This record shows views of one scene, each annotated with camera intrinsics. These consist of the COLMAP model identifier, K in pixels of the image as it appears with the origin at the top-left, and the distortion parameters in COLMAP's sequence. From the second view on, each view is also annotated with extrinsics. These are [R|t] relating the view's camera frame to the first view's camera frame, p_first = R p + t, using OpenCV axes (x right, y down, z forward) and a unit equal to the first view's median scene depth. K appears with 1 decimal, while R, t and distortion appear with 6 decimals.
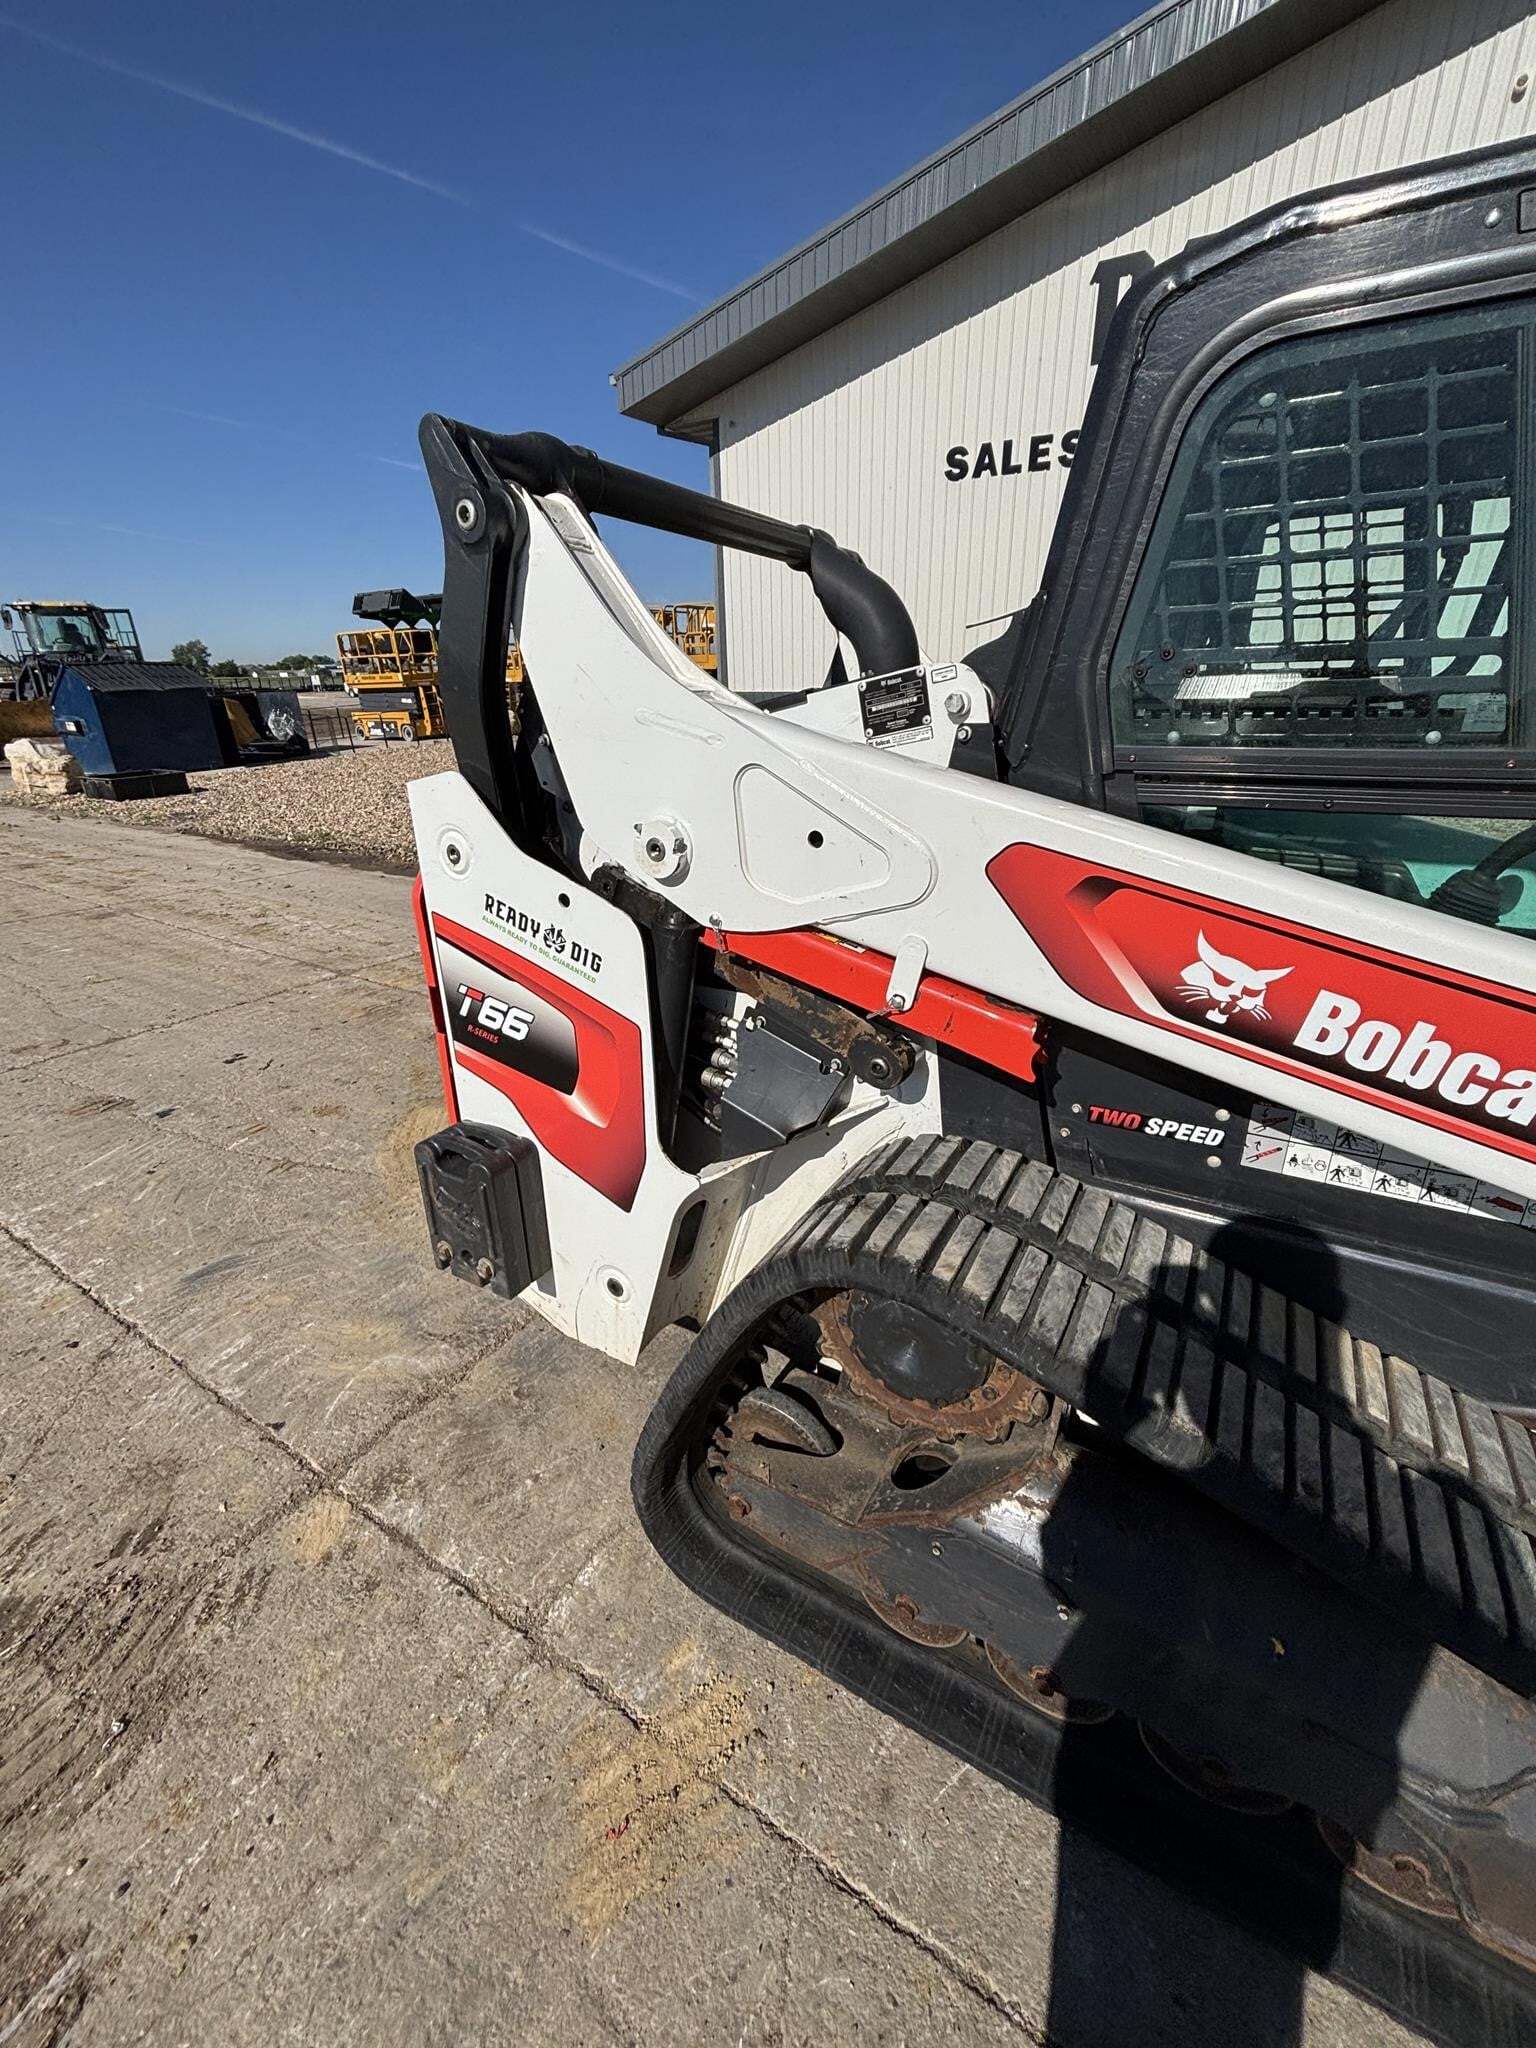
lens RADIAL K [[837.8, 0, 772.0], [0, 837.8, 1024.1], [0, 0, 1]] dist [0.002512, -0.000226]
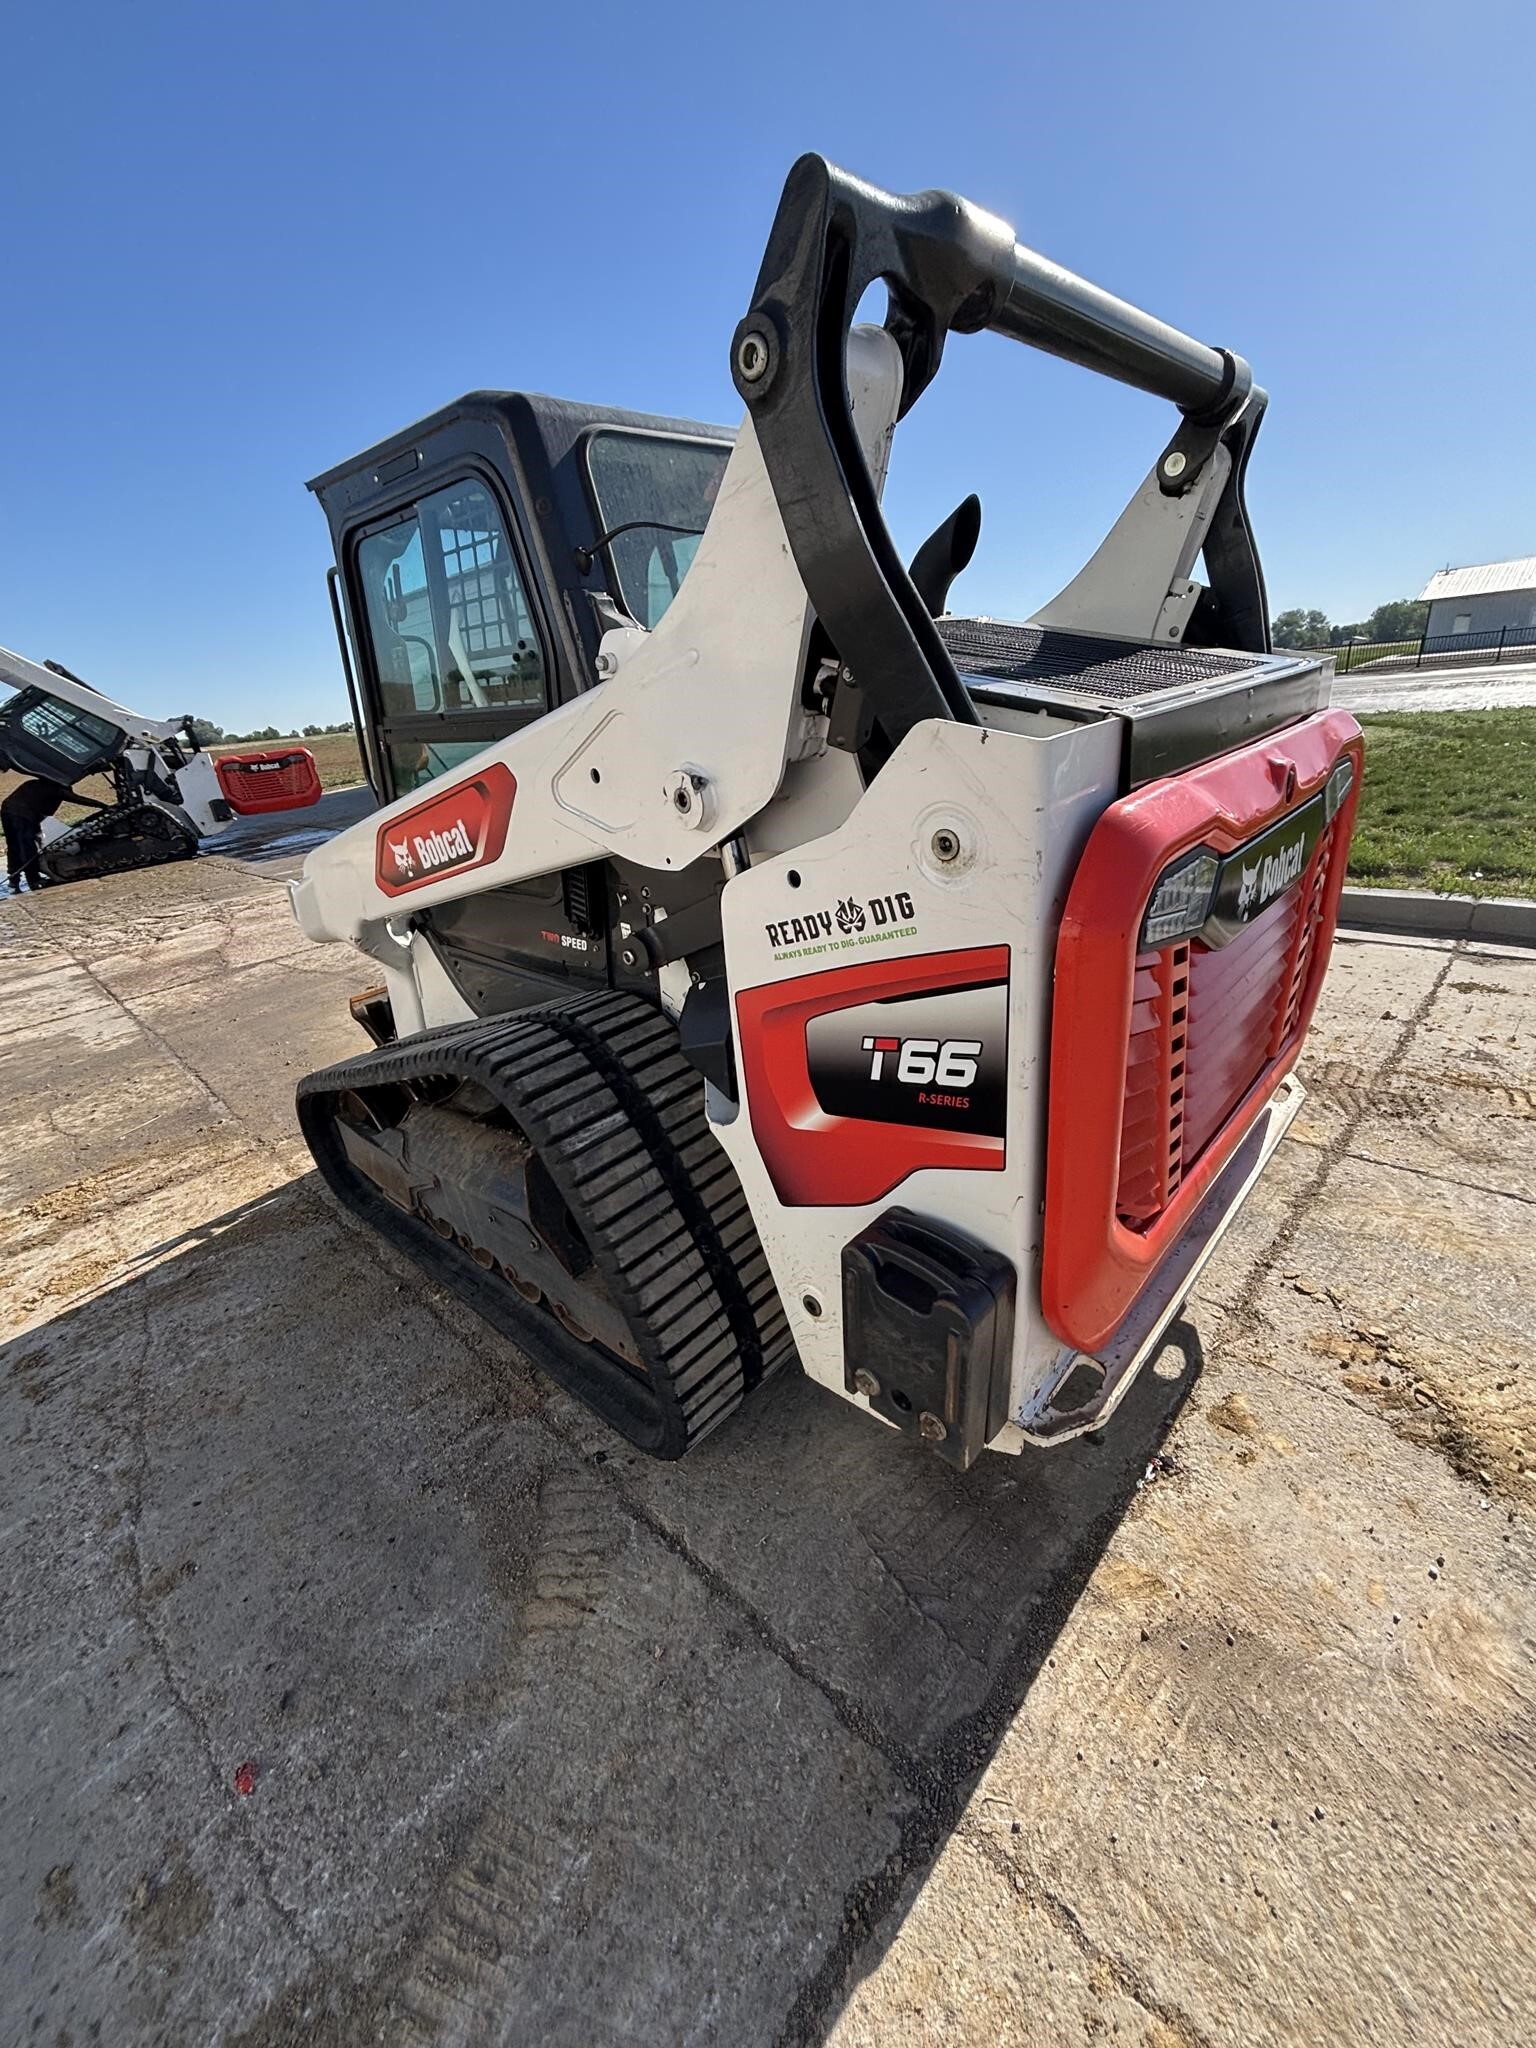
lens RADIAL K [[838.2, 0, 773.7], [0, 838.2, 1025.2], [0, 0, 1]] dist [0.005859, -0.003820]
pose [[-0.972264, 0.008395, 0.233734, 0.062216], [0.170043, 0.711530, 0.681770, -0.894275], [-0.160585, 0.702605, -0.693223, 2.411898]]
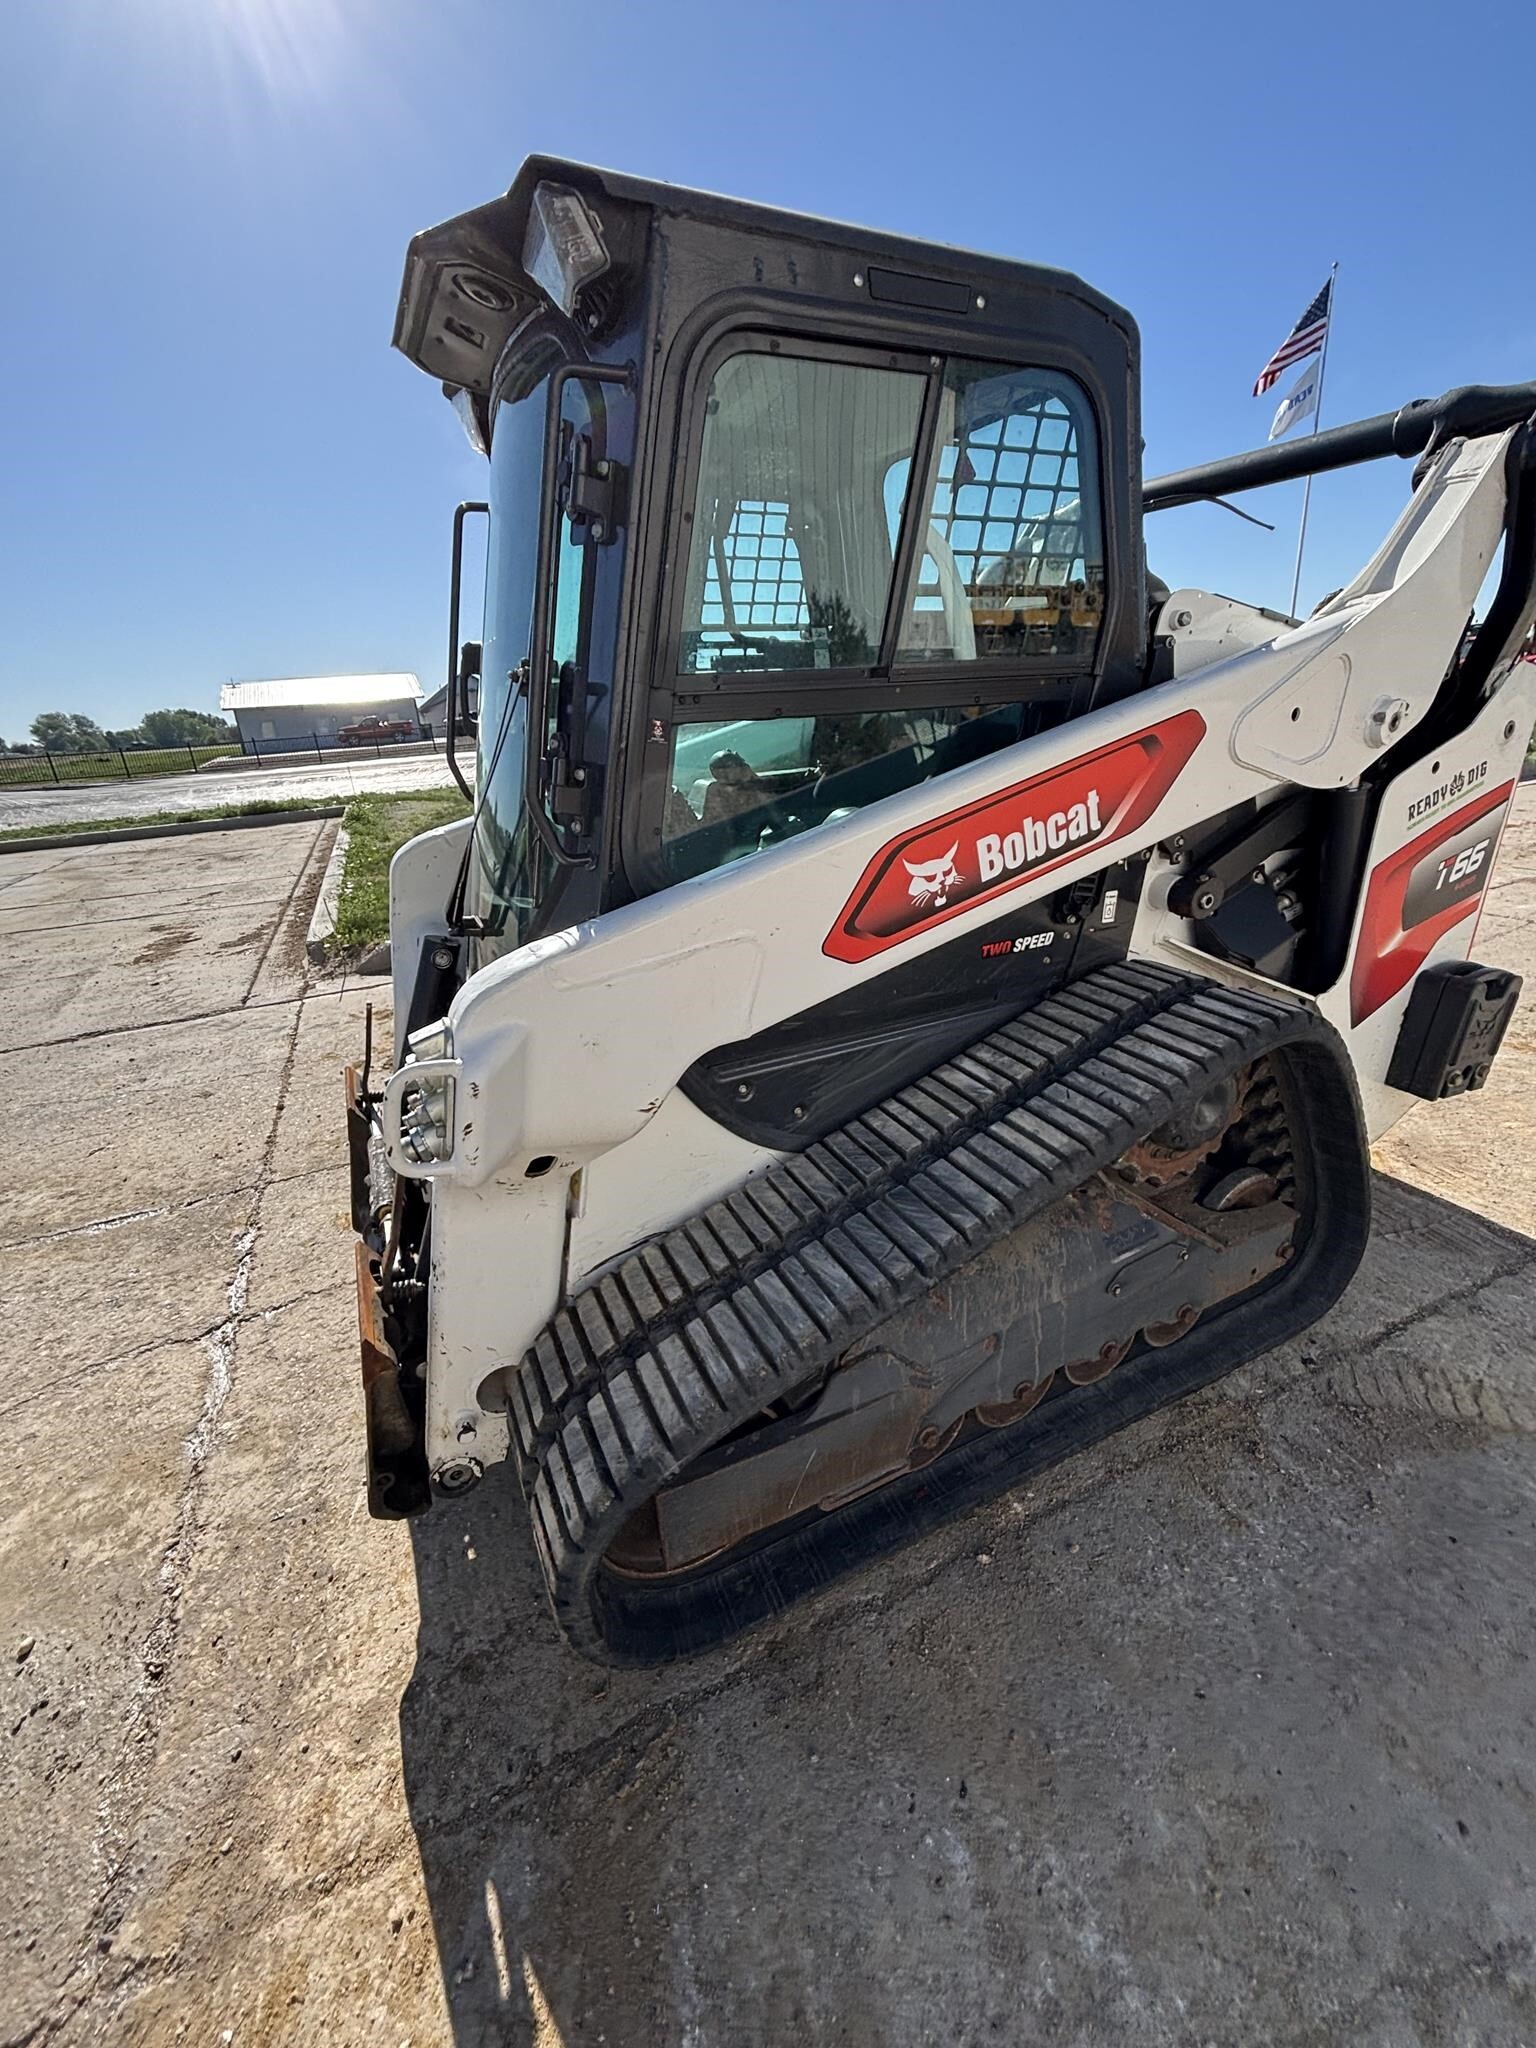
lens RADIAL K [[837.1, 0, 772.9], [0, 837.1, 1022.6], [0, 0, 1]] dist [0.001976, 0.000039]
pose [[-0.555371, 0.343108, -0.757522, 1.832991], [-0.250901, 0.799337, 0.545994, -0.568904], [0.792850, 0.493293, -0.357842, 1.604909]]
